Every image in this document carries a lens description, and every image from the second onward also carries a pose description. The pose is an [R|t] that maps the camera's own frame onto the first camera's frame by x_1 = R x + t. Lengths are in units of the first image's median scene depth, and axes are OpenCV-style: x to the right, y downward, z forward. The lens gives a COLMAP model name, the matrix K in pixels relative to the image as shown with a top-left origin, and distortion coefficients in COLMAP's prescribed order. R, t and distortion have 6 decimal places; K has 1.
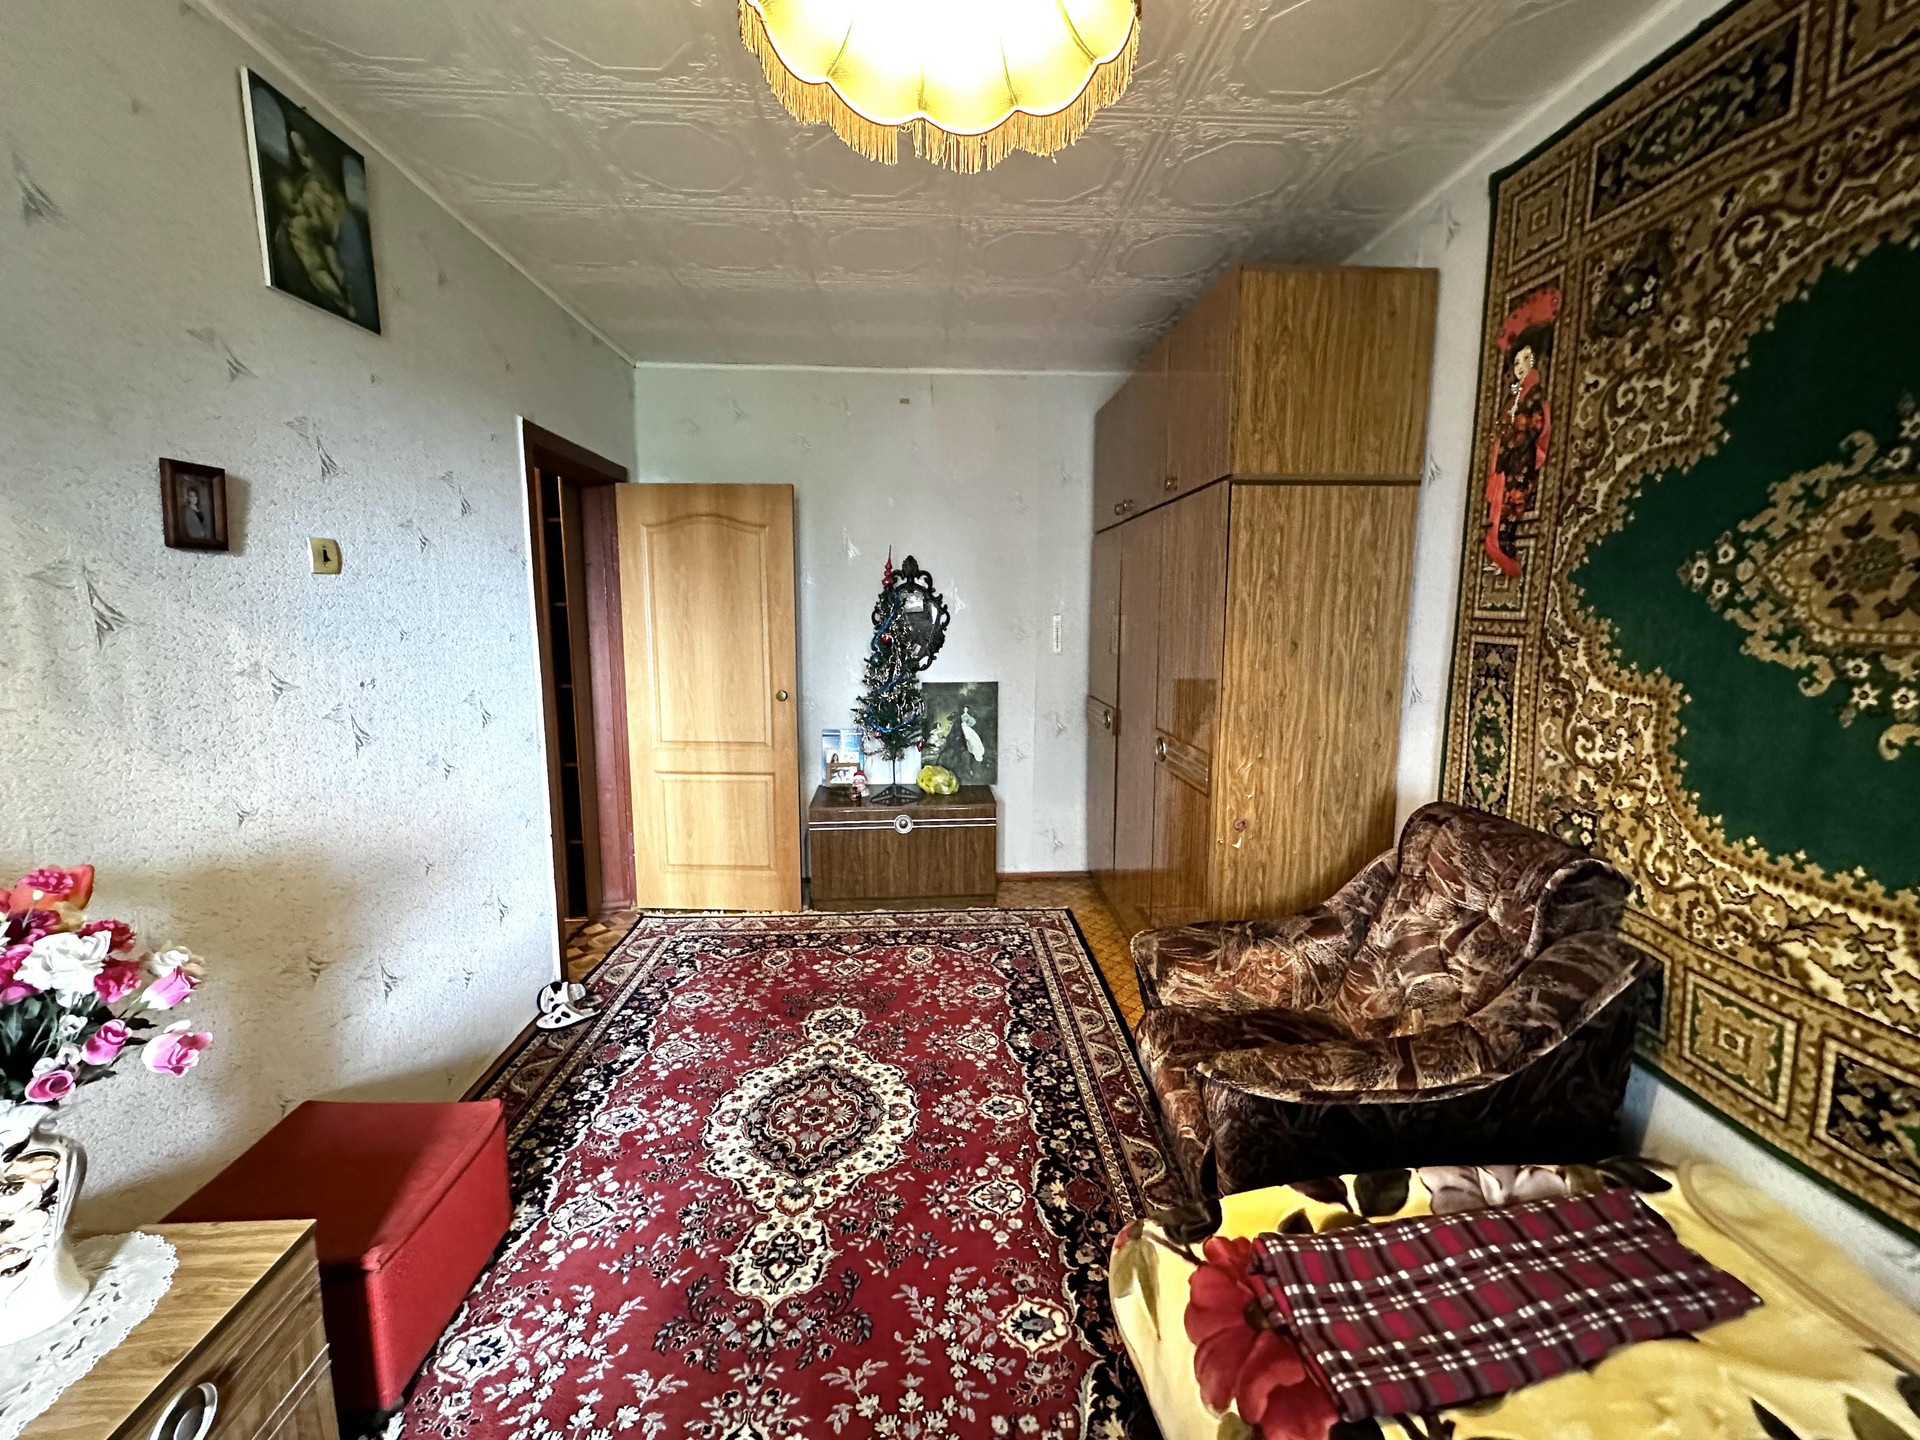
lens RADIAL K [[766.6, 0, 962.0], [0, 766.6, 720.3], [0, 0, 1]] dist [-0.001415, -0.000194]
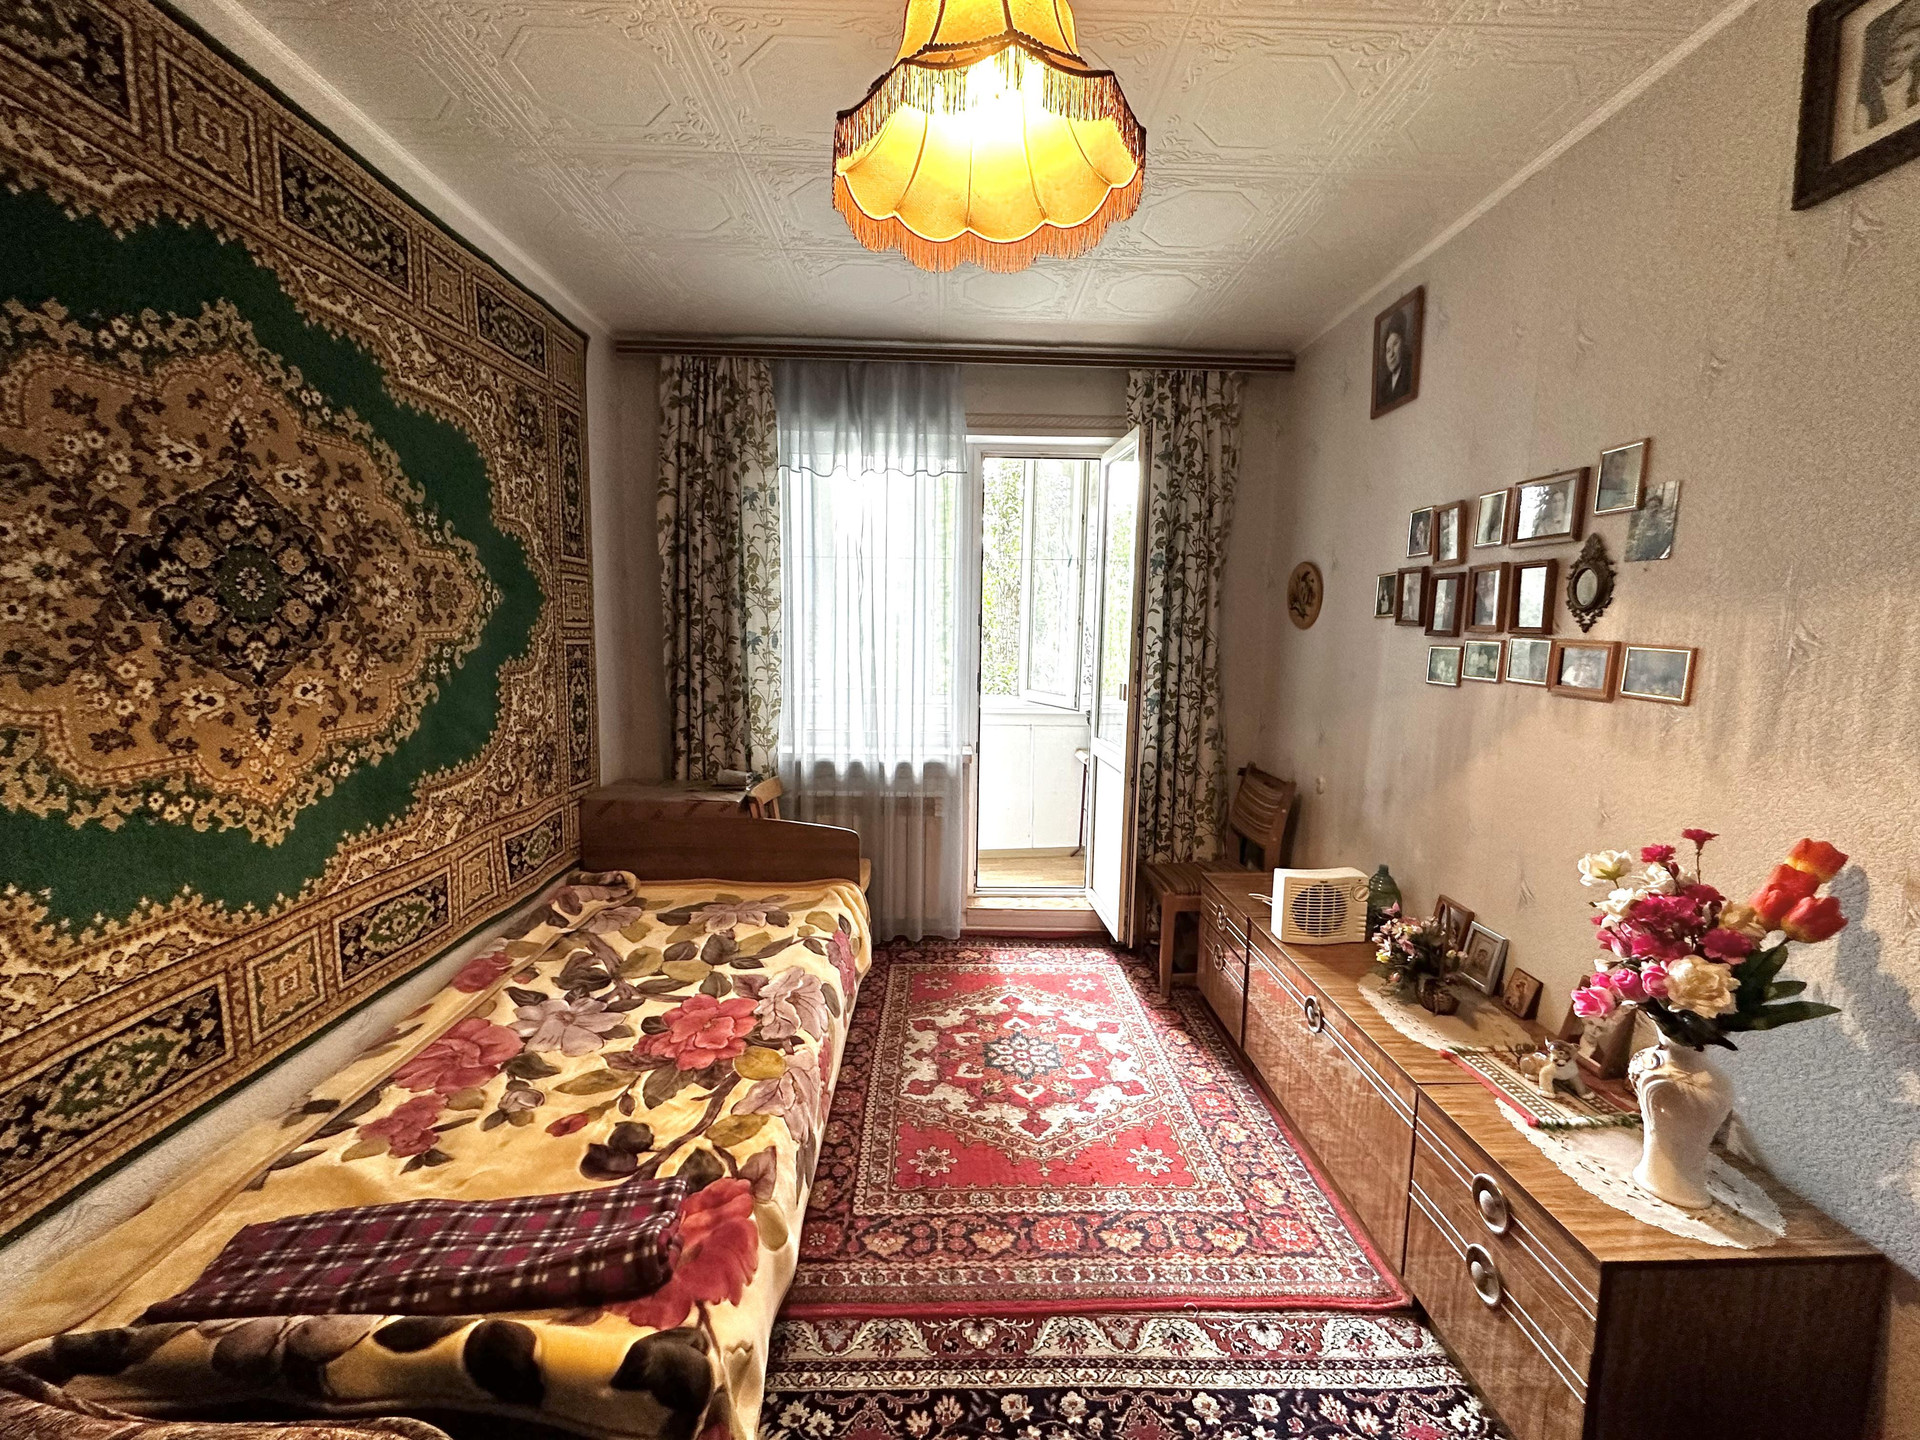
lens RADIAL K [[766.6, 0, 962.0], [0, 766.6, 720.3], [0, 0, 1]] dist [-0.001415, -0.000194]
pose [[-0.998999, -0.022596, 0.038613, -0.045463], [-0.011403, 0.963175, 0.268635, -0.182874], [-0.043261, 0.267926, -0.962468, 1.192807]]
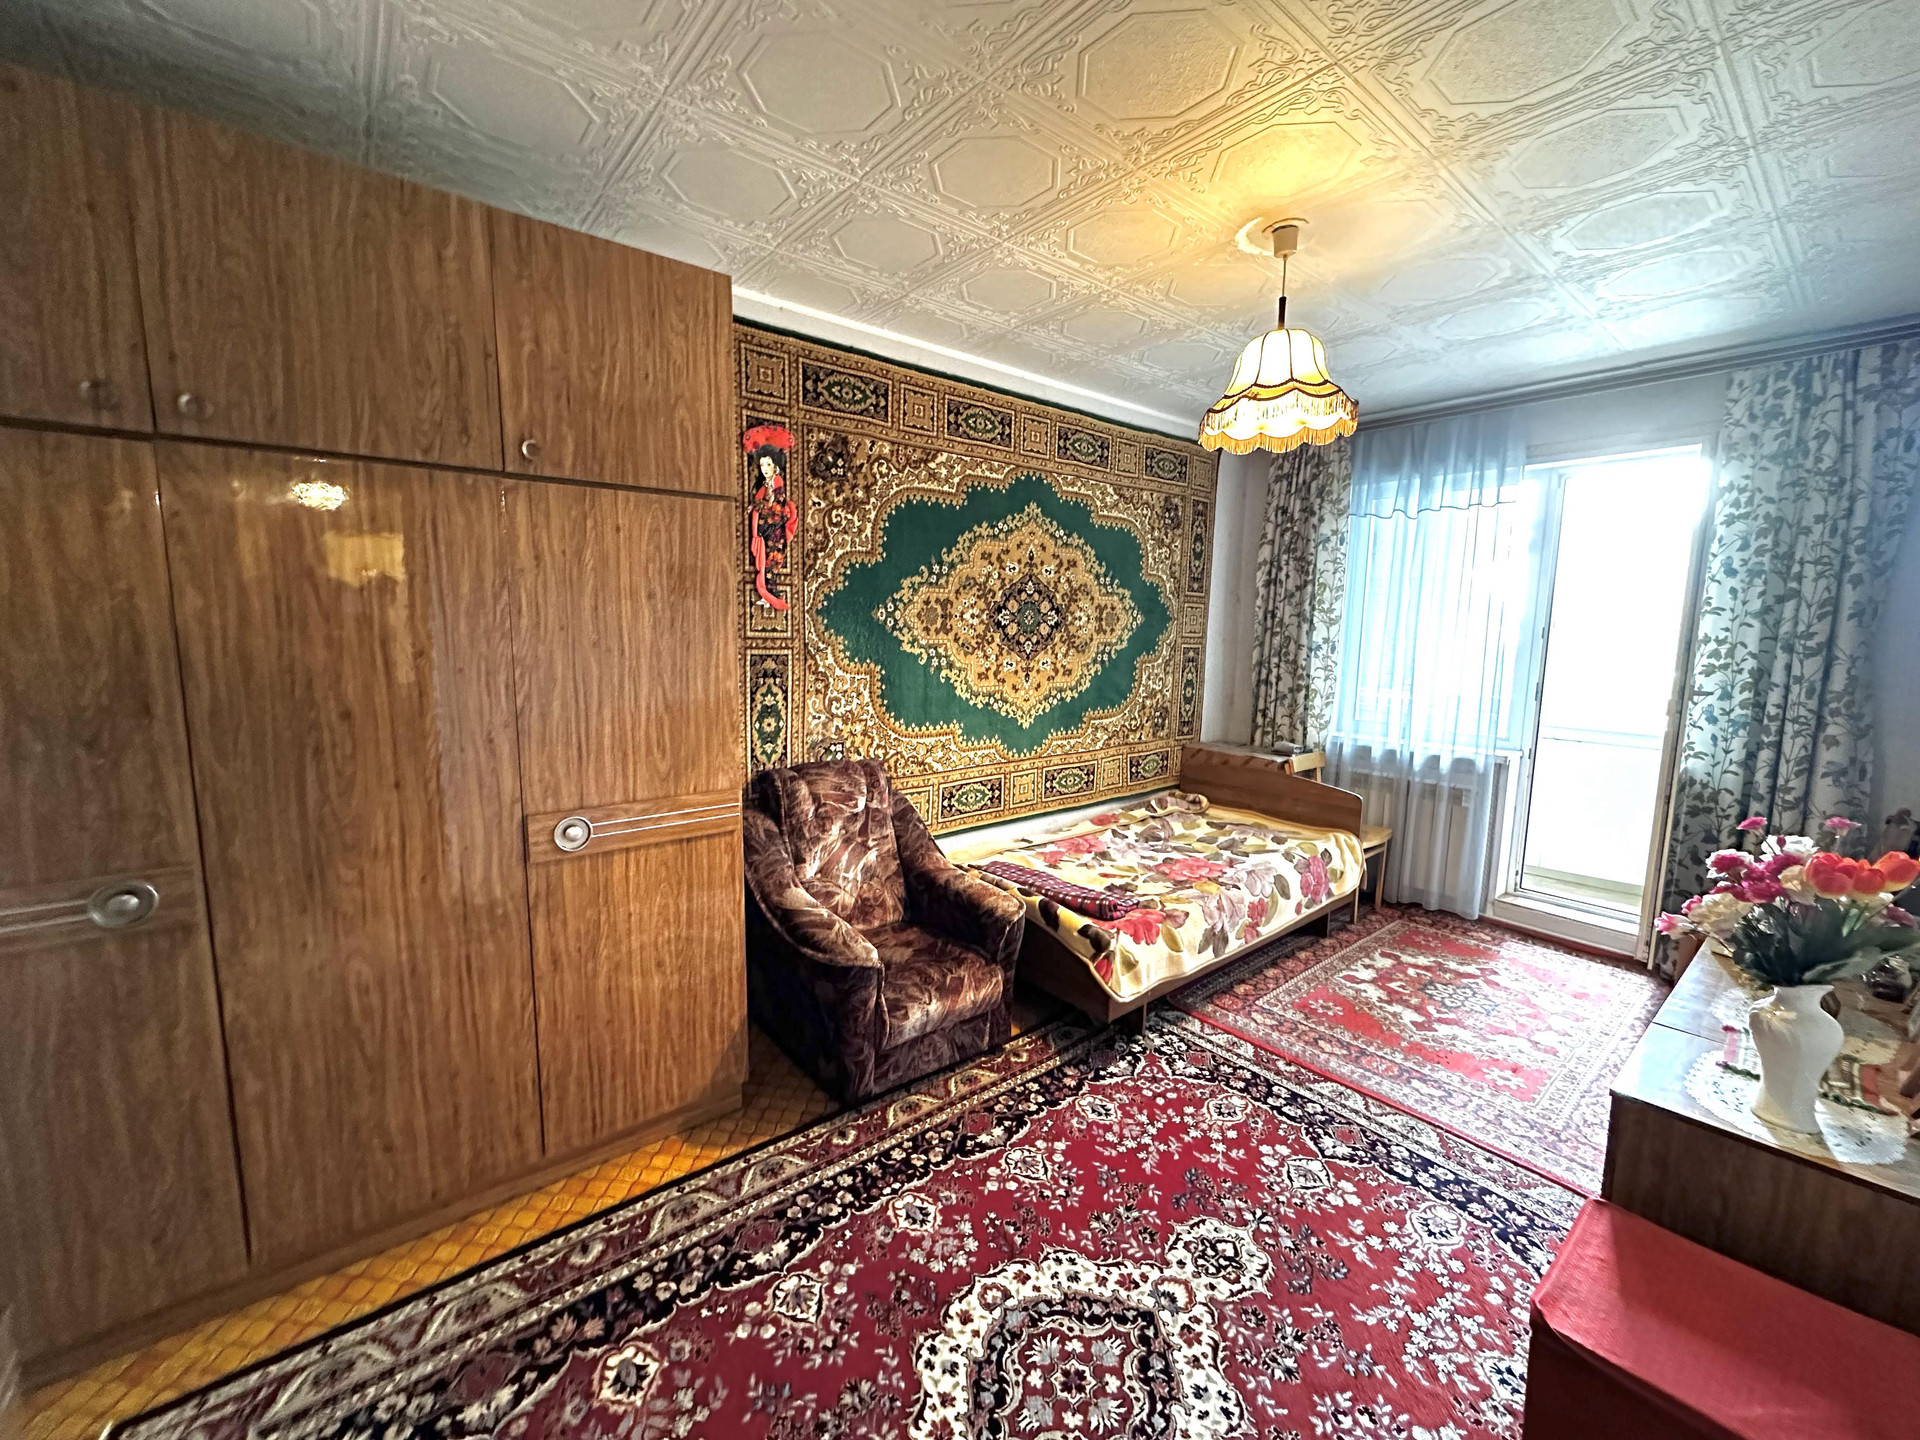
lens RADIAL K [[766.6, 0, 962.0], [0, 766.6, 720.3], [0, 0, 1]] dist [-0.001415, -0.000194]
pose [[-0.585062, -0.114854, 0.802815, -0.786286], [0.102235, 0.971578, 0.213504, -0.279086], [-0.804519, 0.206989, -0.556691, 1.706034]]
